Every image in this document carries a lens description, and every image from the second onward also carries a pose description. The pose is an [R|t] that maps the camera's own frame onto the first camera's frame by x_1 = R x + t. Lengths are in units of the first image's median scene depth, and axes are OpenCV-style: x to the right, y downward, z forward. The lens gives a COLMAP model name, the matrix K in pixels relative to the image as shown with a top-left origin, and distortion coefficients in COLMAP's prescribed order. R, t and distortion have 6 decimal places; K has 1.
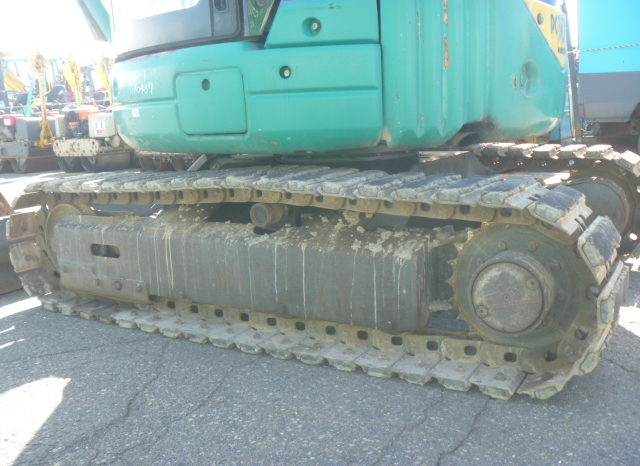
lens RADIAL K [[653.5, 0, 322.6], [0, 653.5, 224.8], [0, 0, 1]] dist [-0.092236, 0.009604]
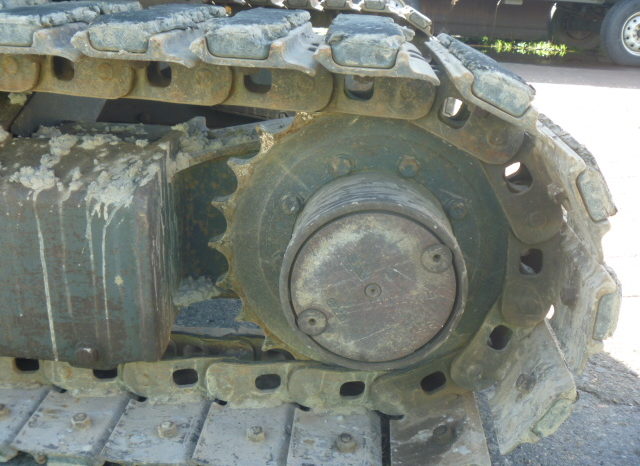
lens RADIAL K [[653.5, 0, 322.6], [0, 653.5, 224.8], [0, 0, 1]] dist [-0.092236, 0.009604]
pose [[0.882396, -0.093239, 0.461176, 0.050871], [0.005280, 0.982069, 0.188449, -0.011341], [-0.470477, -0.163852, 0.867066, 0.569768]]
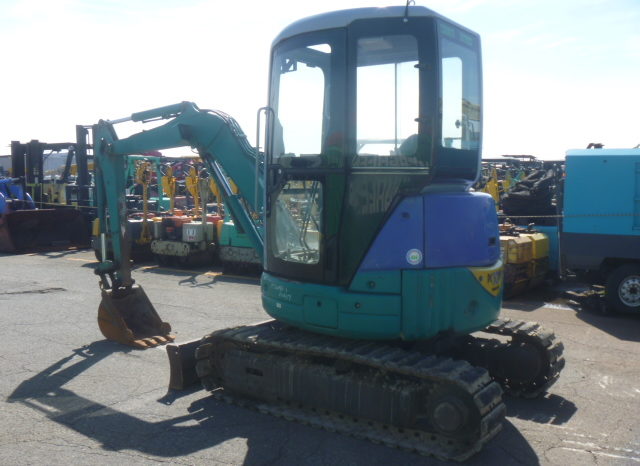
lens RADIAL K [[654.2, 0, 338.3], [0, 654.2, 232.9], [0, 0, 1]] dist [-0.094080, 0.004505]
pose [[0.997376, 0.061182, -0.038695, -0.051252], [-0.064482, 0.993784, -0.090748, -0.274477], [0.032902, 0.093005, 0.995122, -1.242084]]
